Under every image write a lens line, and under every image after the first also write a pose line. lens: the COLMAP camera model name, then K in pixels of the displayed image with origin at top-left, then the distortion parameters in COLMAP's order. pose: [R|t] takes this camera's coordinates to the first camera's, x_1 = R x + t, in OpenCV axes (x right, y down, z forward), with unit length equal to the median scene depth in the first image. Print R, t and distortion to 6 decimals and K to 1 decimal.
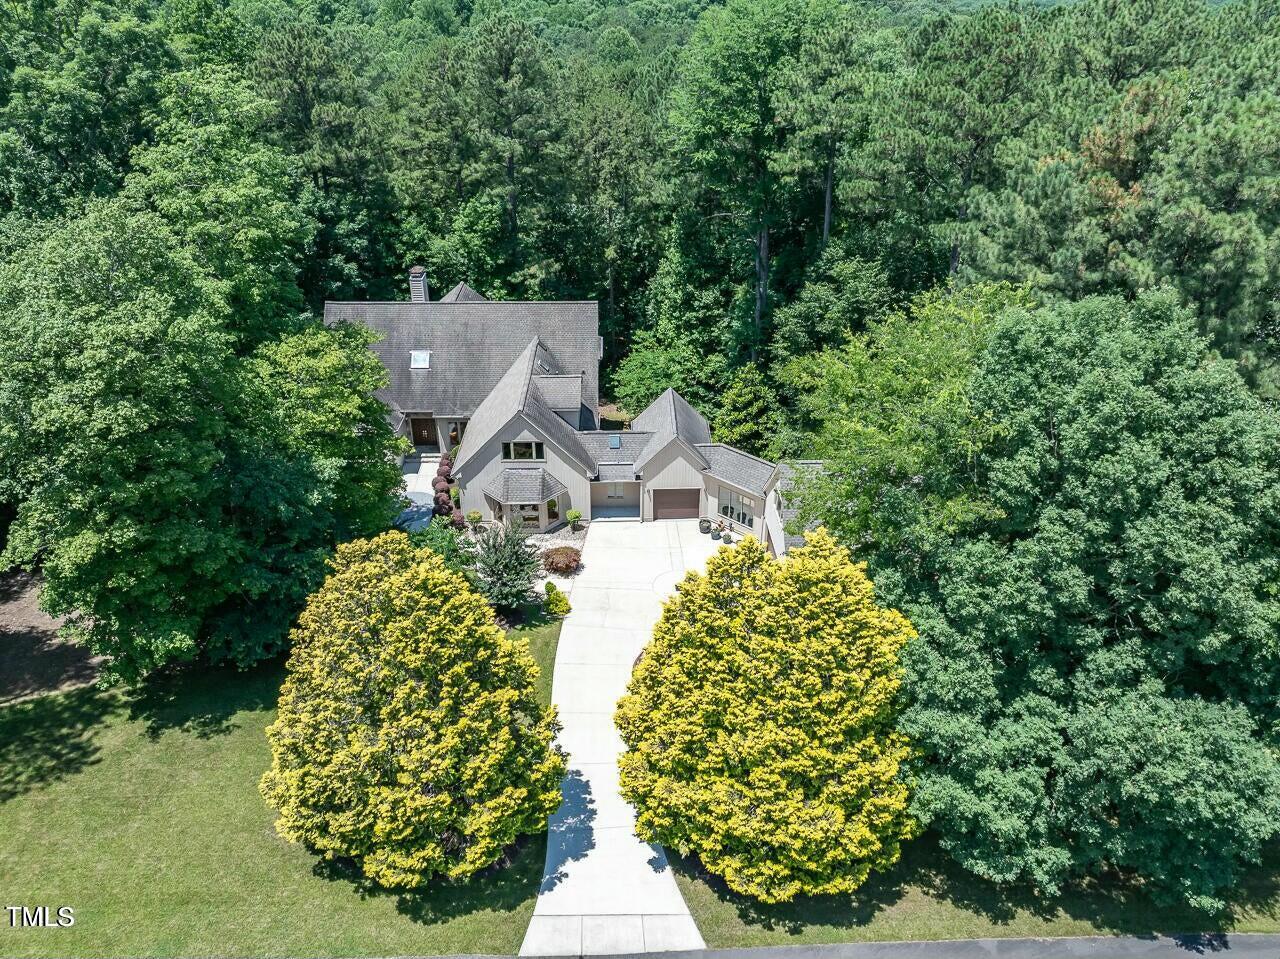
lens RADIAL K [[893.8, 0, 637.8], [0, 893.8, 479.7], [0, 0, 1]] dist [-0.039109, 0.005501]
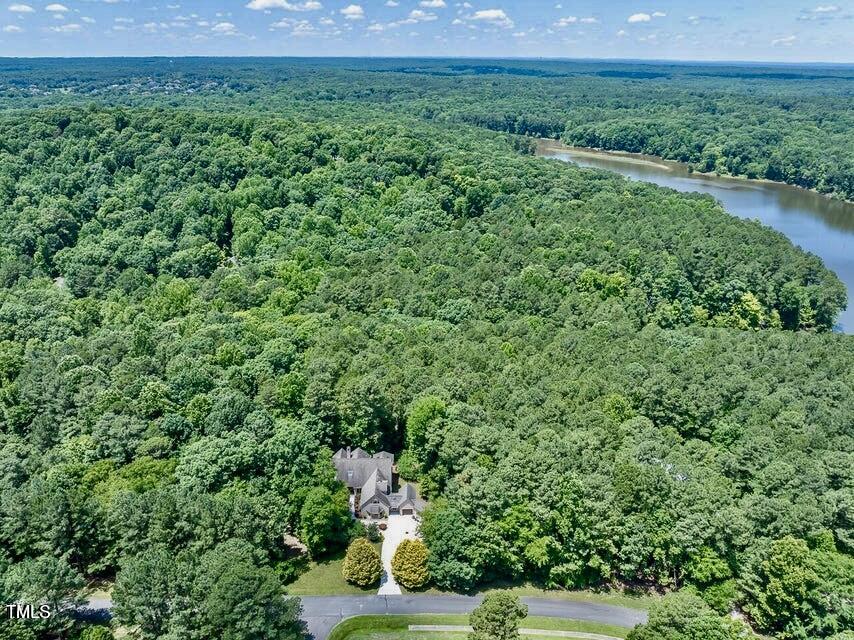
lens RADIAL K [[596.3, 0, 429.7], [0, 596.3, 319.8], [0, 0, 1]] dist [-0.039109, 0.005501]
pose [[0.999989, 0.004154, -0.001998, 0.284172], [-0.004327, 0.995302, -0.096726, -1.192884], [0.001587, 0.096733, 0.995309, -3.852147]]
